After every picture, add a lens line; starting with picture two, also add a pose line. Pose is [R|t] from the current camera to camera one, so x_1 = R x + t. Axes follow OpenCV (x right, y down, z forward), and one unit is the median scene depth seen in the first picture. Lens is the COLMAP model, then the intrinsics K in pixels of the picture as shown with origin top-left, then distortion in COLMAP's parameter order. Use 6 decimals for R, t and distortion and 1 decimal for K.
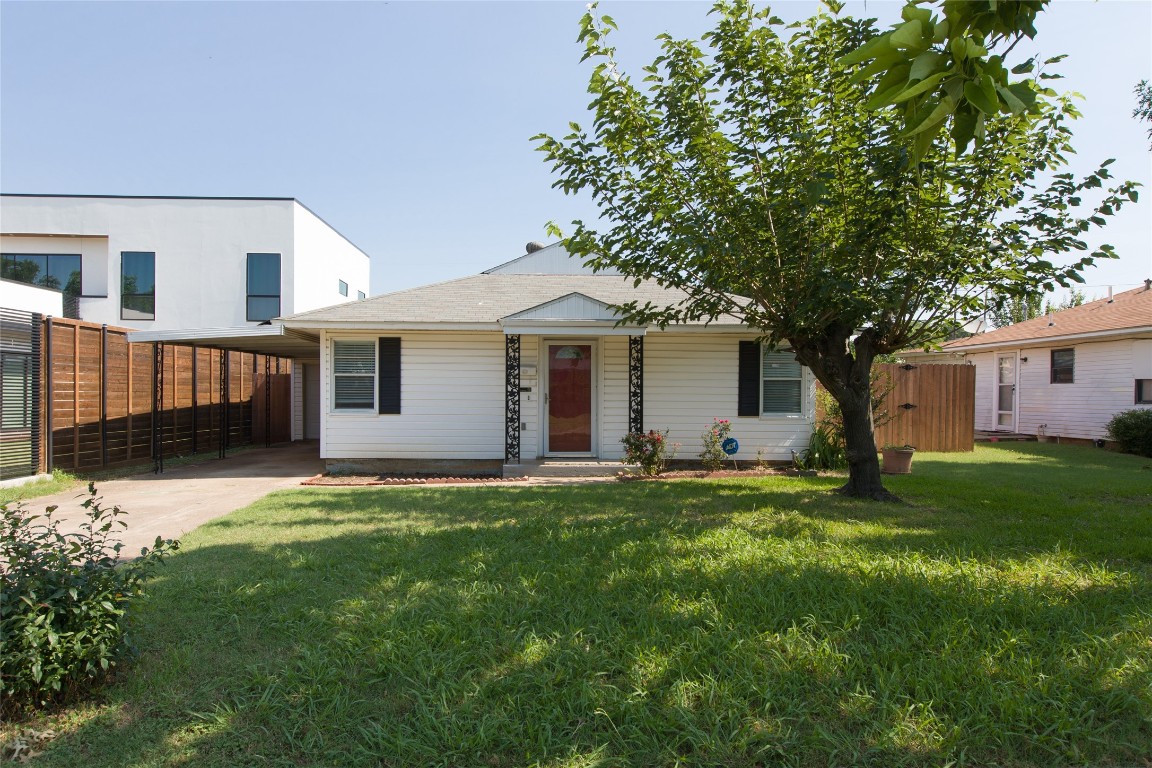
lens RADIAL K [[765.8, 0, 575.6], [0, 765.8, 404.3], [0, 0, 1]] dist [-0.000055, -0.000749]
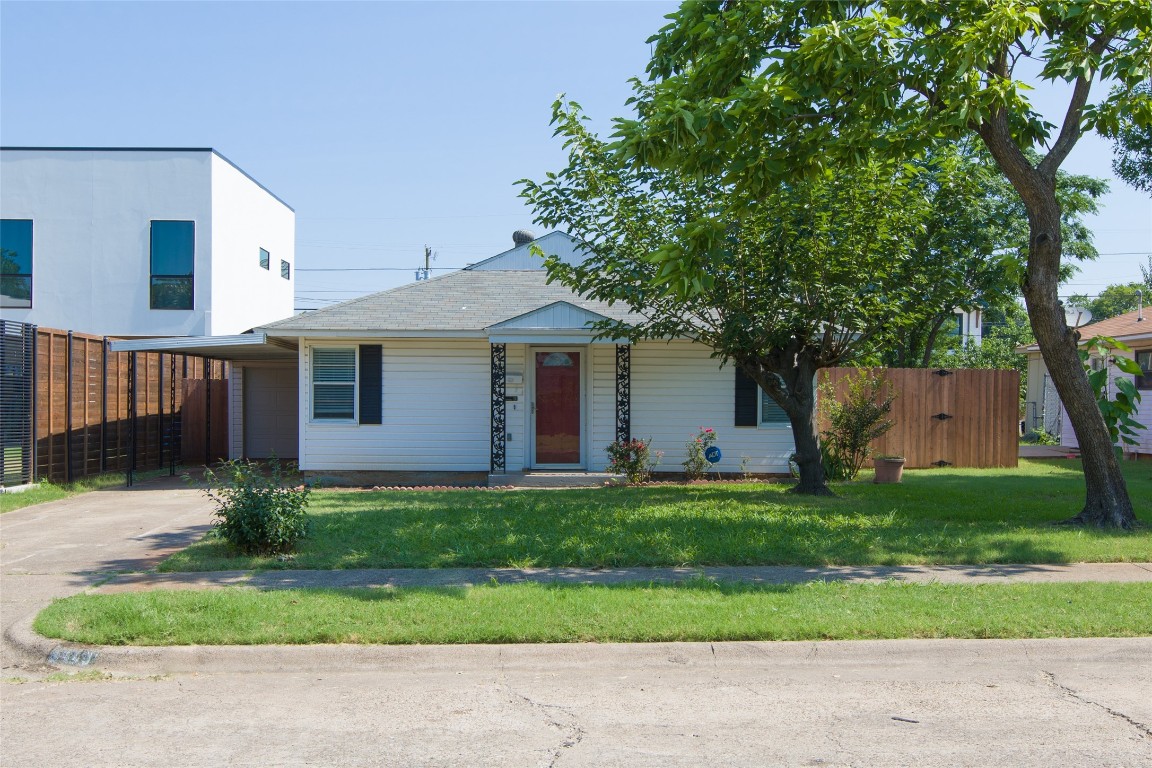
lens RADIAL K [[1339.9, 0, 576.3], [0, 1339.9, 413.7], [0, 0, 1]] dist [0.005626, 0.005328]
pose [[0.999771, -0.000961, -0.021367, 0.051906], [0.000827, 0.999980, -0.006288, 0.010443], [0.021373, 0.006269, 0.999752, -0.679321]]
